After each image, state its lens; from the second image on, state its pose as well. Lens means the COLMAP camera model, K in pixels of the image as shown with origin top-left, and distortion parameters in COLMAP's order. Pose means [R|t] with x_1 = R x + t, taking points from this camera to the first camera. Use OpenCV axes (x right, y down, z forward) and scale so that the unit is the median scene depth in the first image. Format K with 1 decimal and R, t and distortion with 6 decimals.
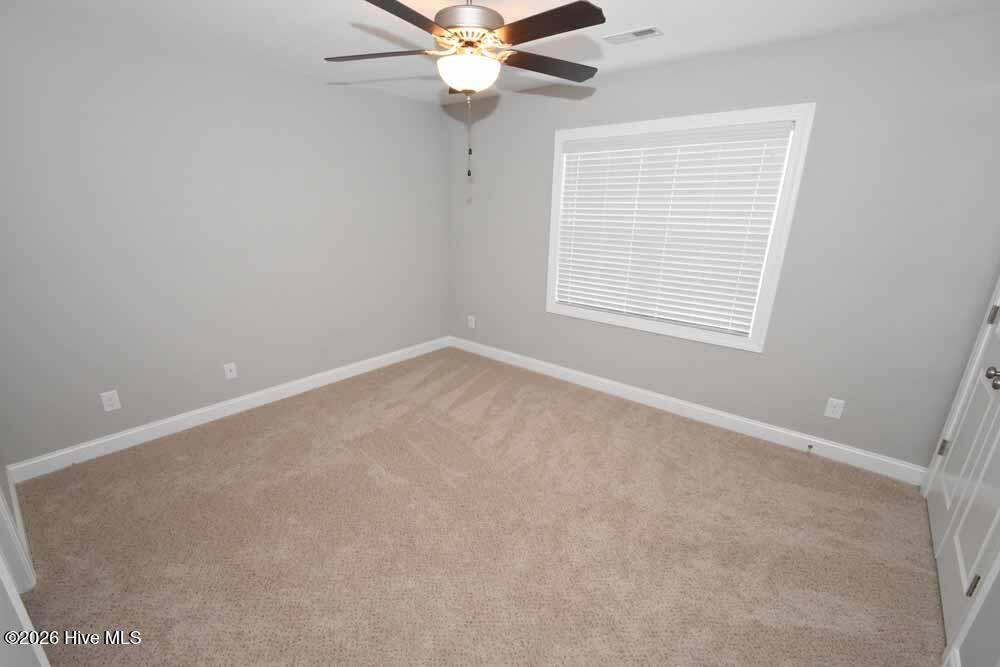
lens RADIAL K [[450.3, 0, 491.4], [0, 450.3, 355.5], [0, 0, 1]] dist [0.000251, -0.013628]
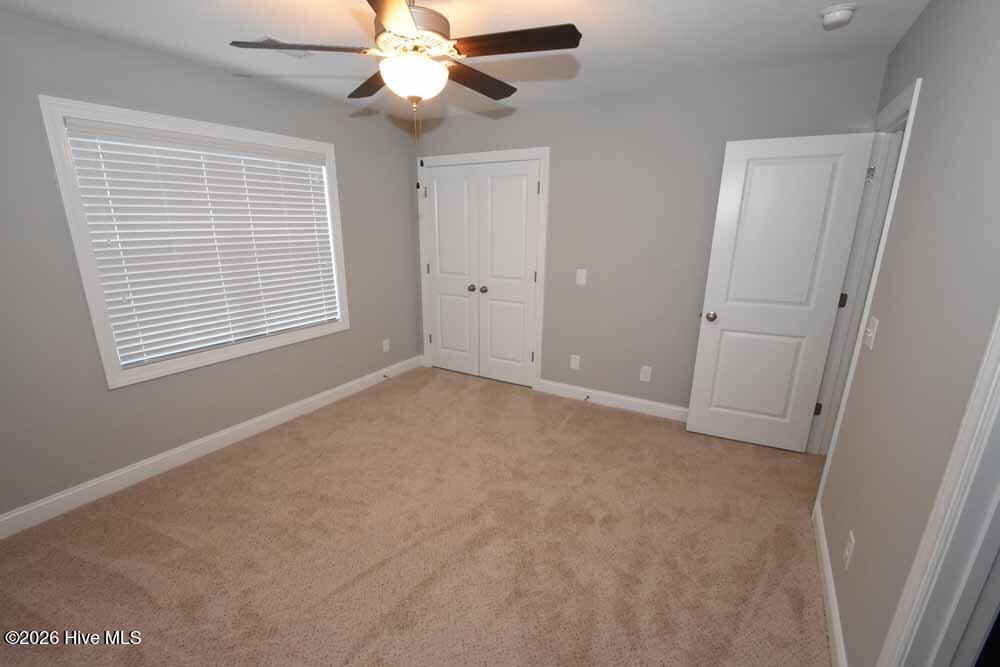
lens RADIAL K [[447.8, 0, 489.3], [0, 447.8, 352.0], [0, 0, 1]] dist [-0.000597, -0.000861]
pose [[-0.179290, -0.285273, 0.941528, -0.903943], [0.312661, 0.890894, 0.329470, -0.308001], [-0.932791, 0.353449, -0.070535, 0.906625]]
